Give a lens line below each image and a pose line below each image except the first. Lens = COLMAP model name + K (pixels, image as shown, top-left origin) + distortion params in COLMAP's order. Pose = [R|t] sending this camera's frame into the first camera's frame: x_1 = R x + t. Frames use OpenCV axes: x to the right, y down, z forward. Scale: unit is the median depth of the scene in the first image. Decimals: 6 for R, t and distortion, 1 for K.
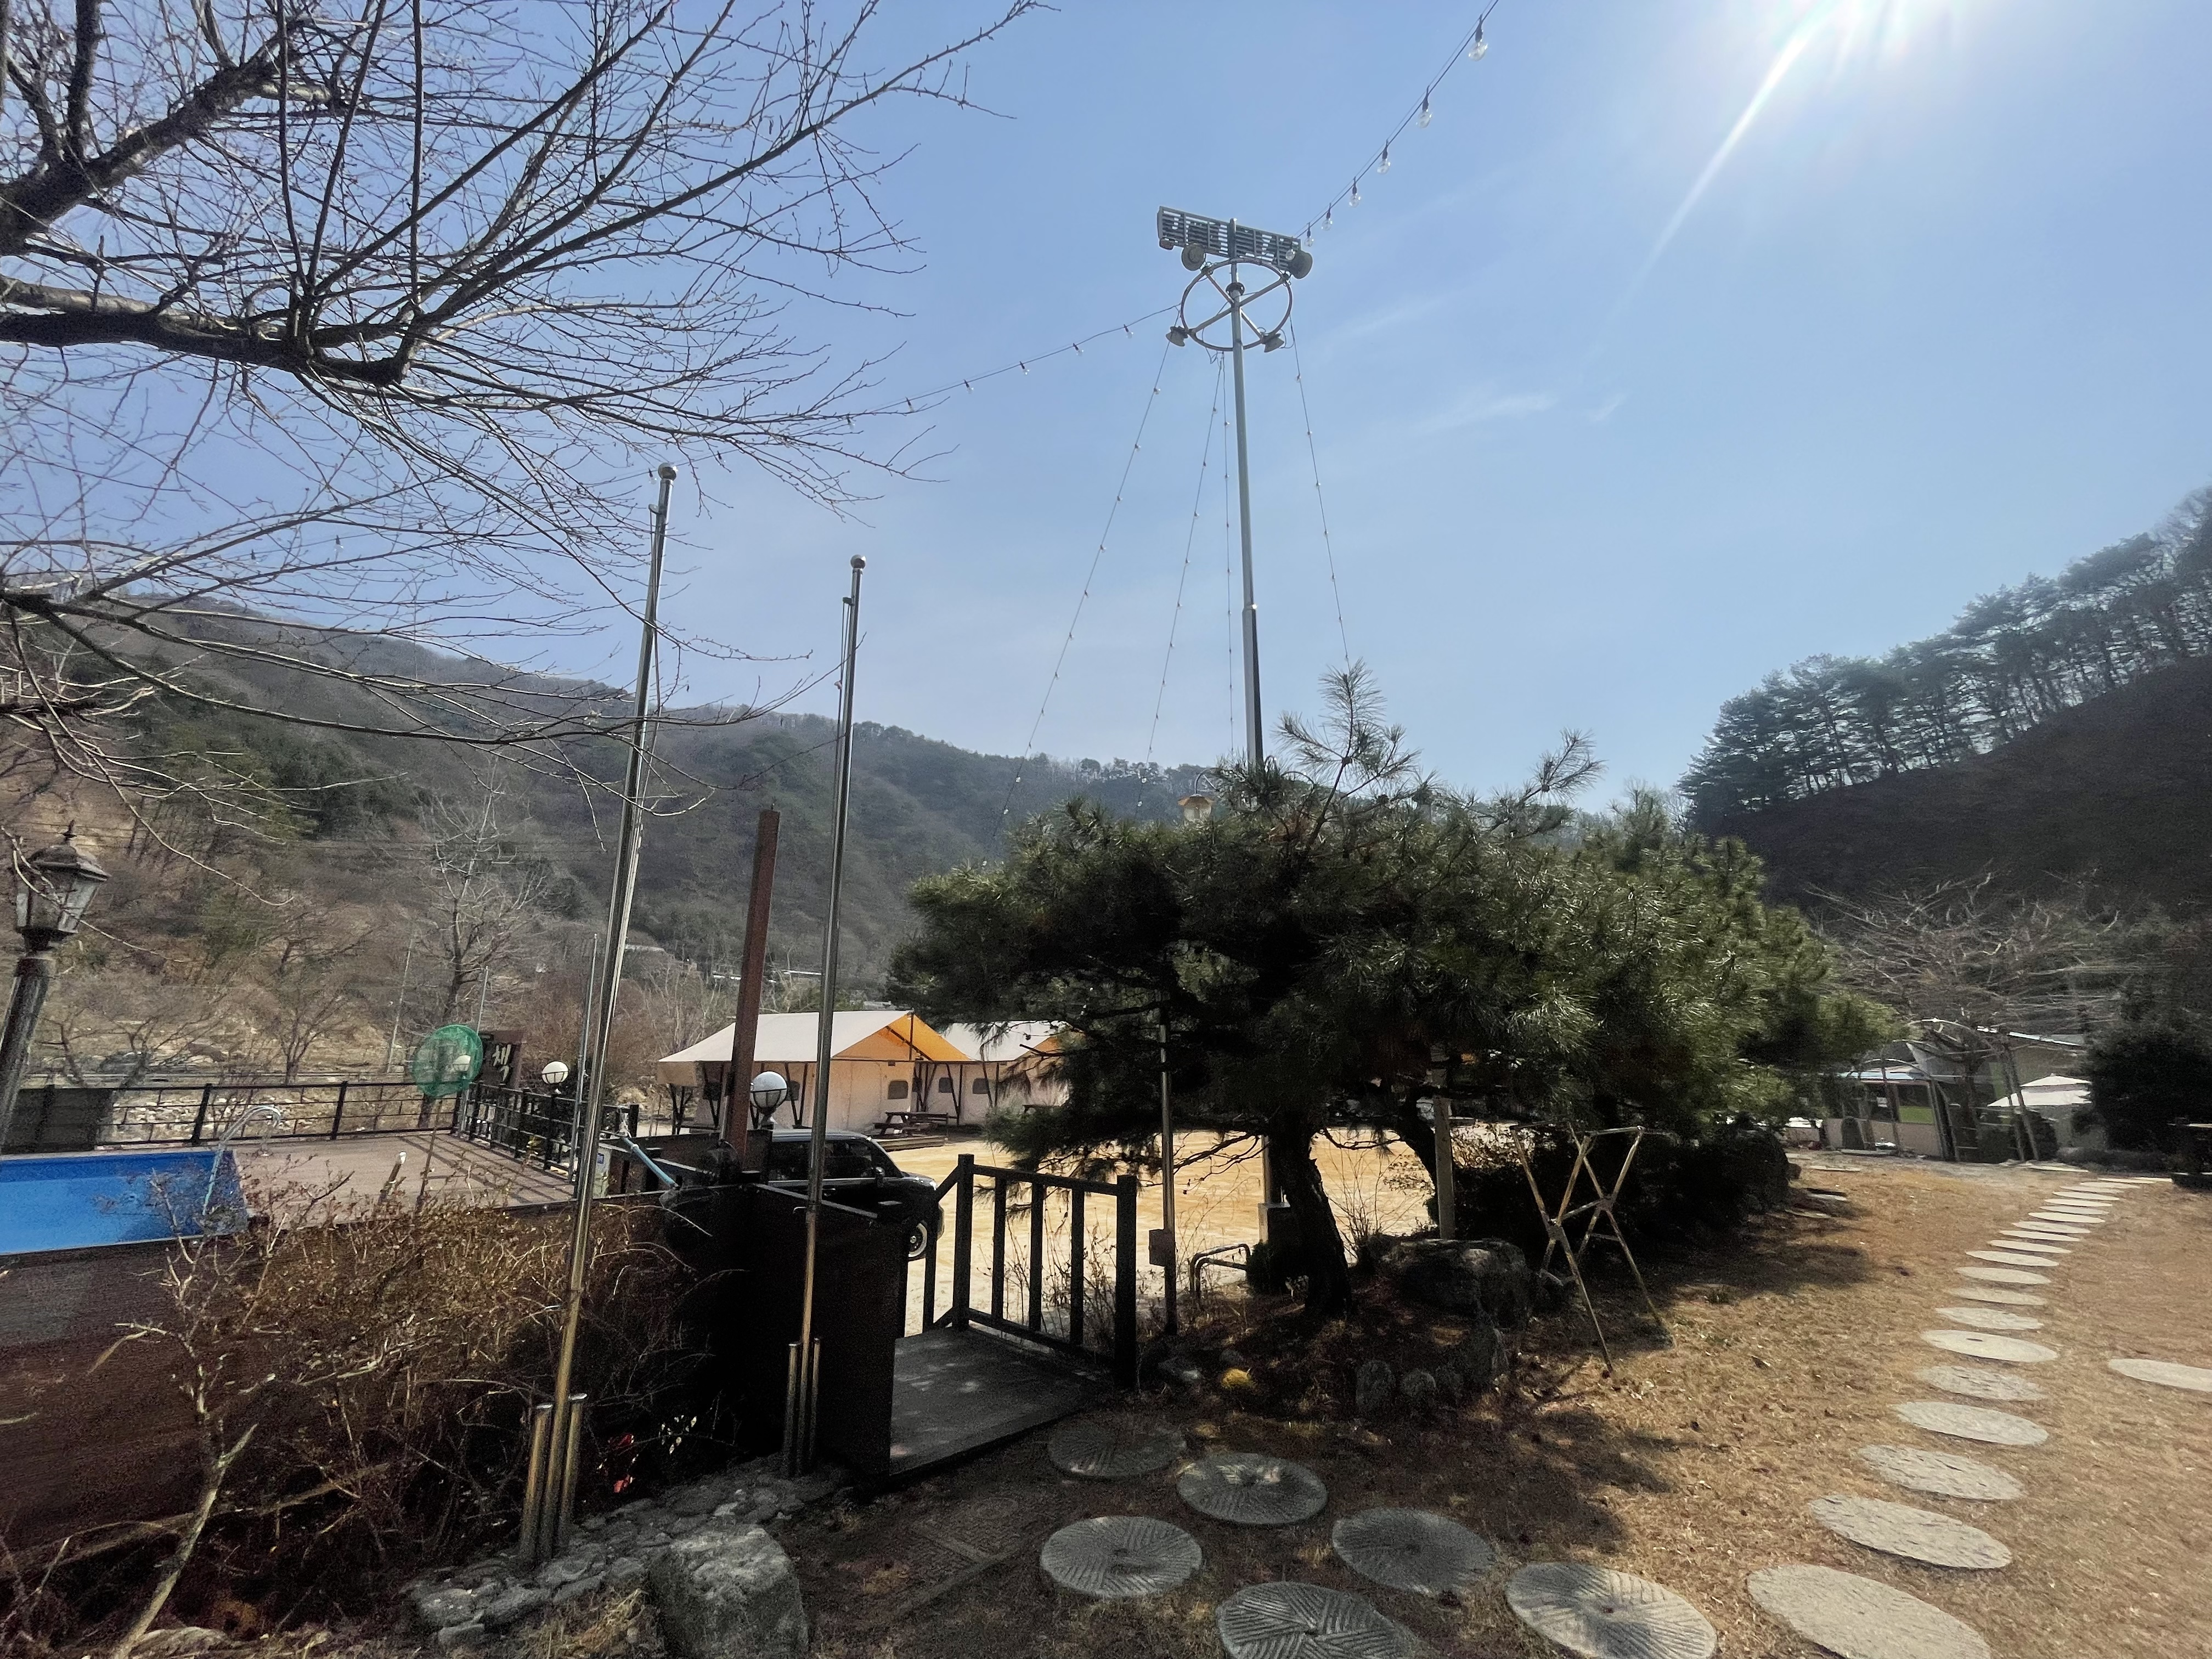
lens RADIAL K [[901.7, 0, 1106.0], [0, 901.7, 829.5], [0, 0, 1]] dist [-0.000661, -0.000130]
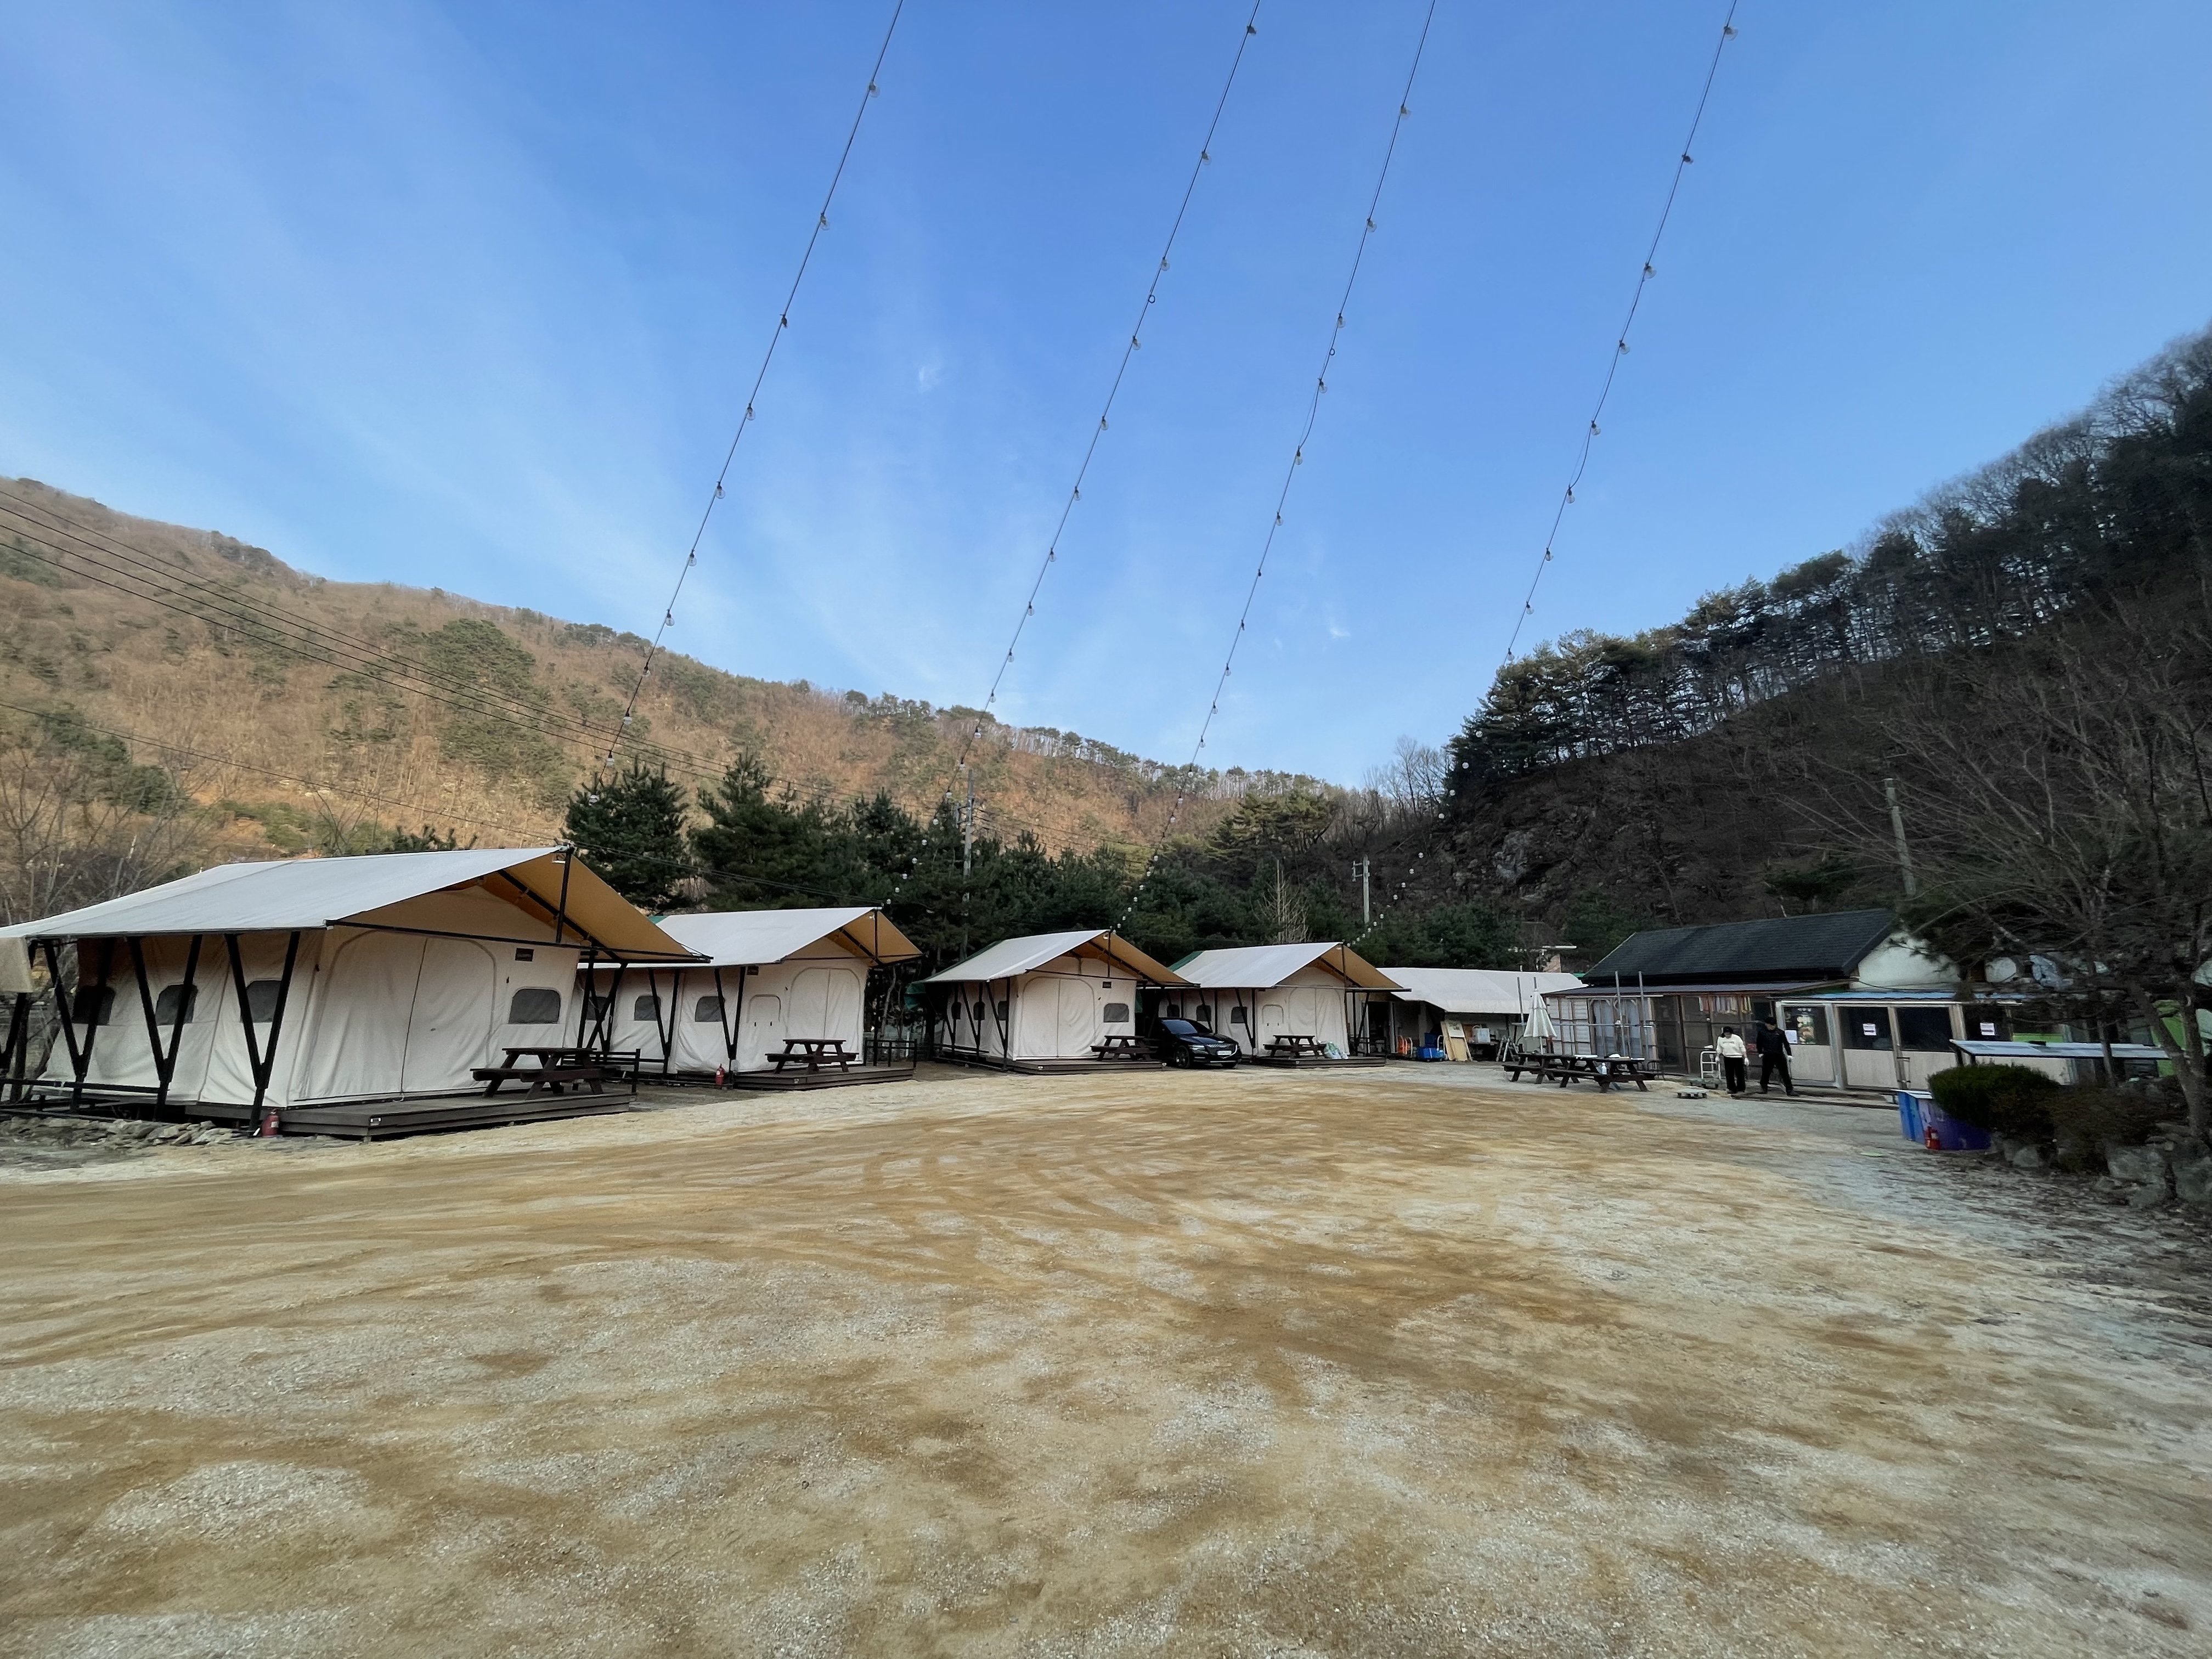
lens RADIAL K [[871.7, 0, 1106.0], [0, 871.7, 829.5], [0, 0, 1]] dist [-0.013140, -0.000005]
pose [[0.960155, 0.061524, 0.272611, -0.020049], [-0.073404, 0.996737, 0.033586, 0.049773], [-0.269655, -0.052258, 0.961538, 0.148692]]
